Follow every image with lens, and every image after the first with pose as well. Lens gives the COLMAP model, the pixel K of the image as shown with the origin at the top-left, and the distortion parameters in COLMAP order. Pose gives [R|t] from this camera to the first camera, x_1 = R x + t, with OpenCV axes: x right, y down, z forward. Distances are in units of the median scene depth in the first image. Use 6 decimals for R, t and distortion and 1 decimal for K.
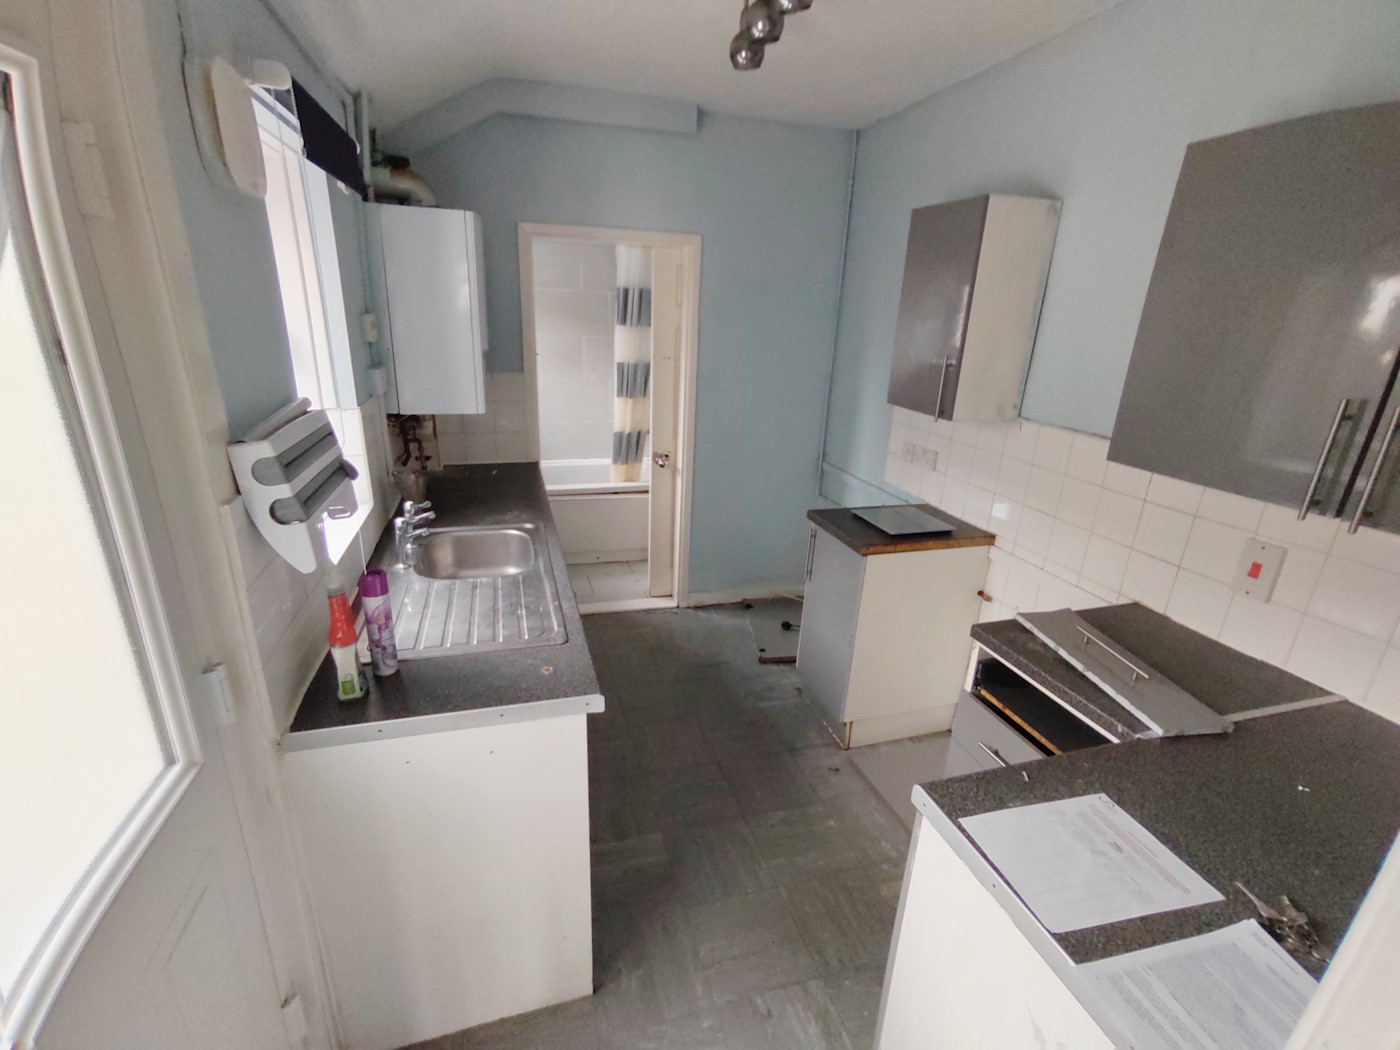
lens RADIAL K [[636.5, 0, 696.0], [0, 636.5, 528.2], [0, 0, 1]] dist [-0.005185, 0.001864]
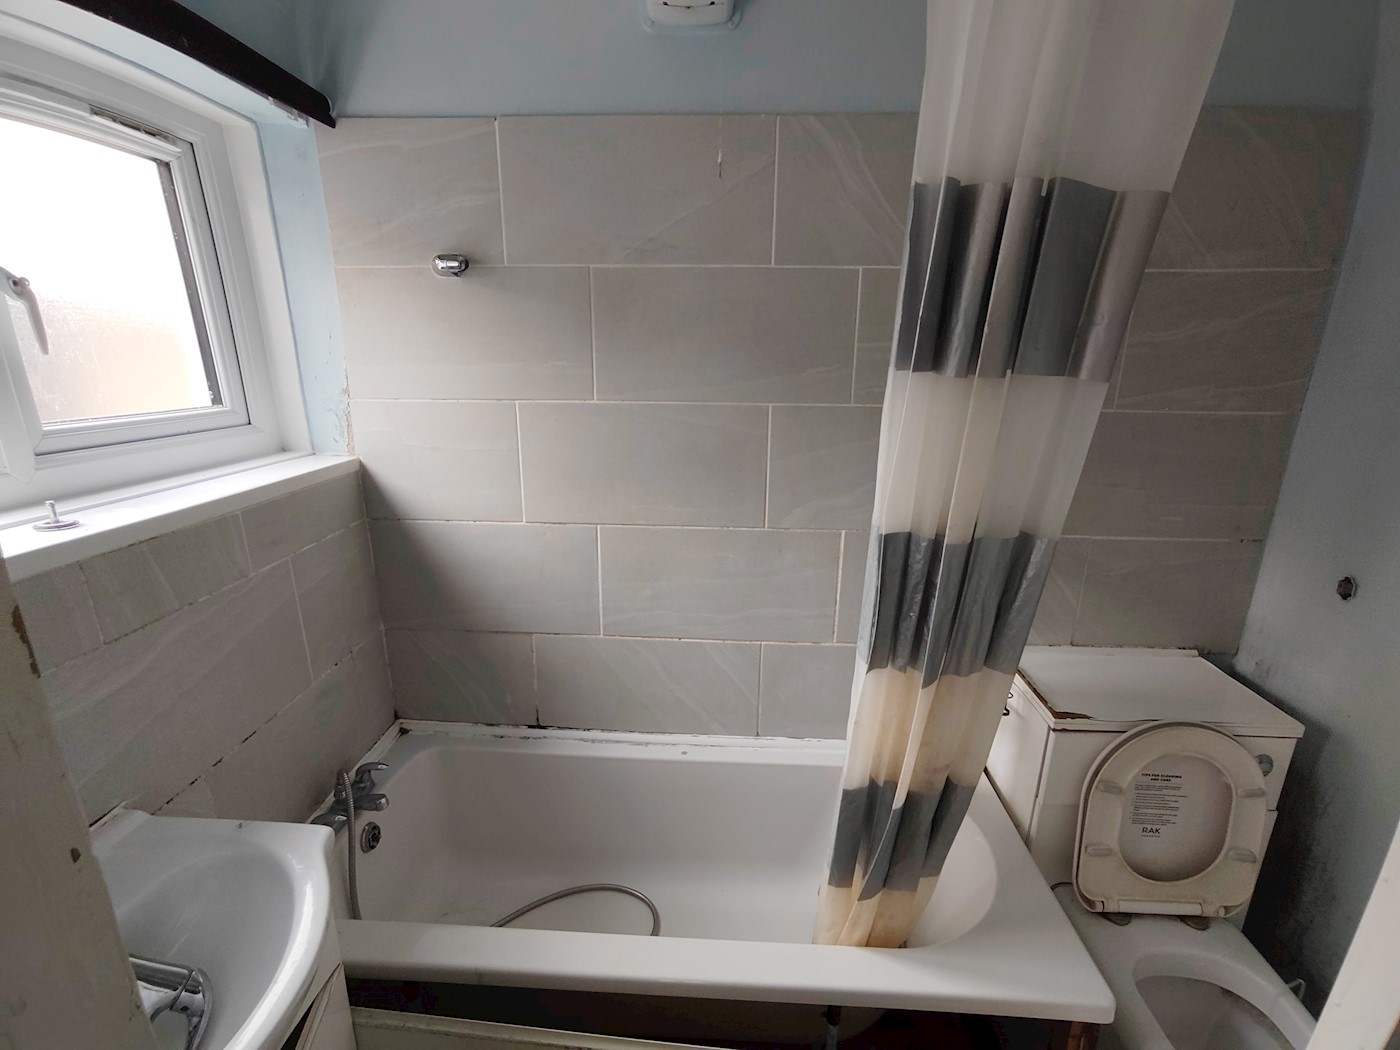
lens RADIAL K [[636.5, 0, 701.7], [0, 636.5, 527.4], [0, 0, 1]] dist [-0.005185, 0.001864]
pose [[0.942138, 0.063223, -0.329210, -0.109737], [-0.077371, 0.996550, -0.030041, -0.250535], [0.326175, 0.053774, 0.943779, 0.762807]]
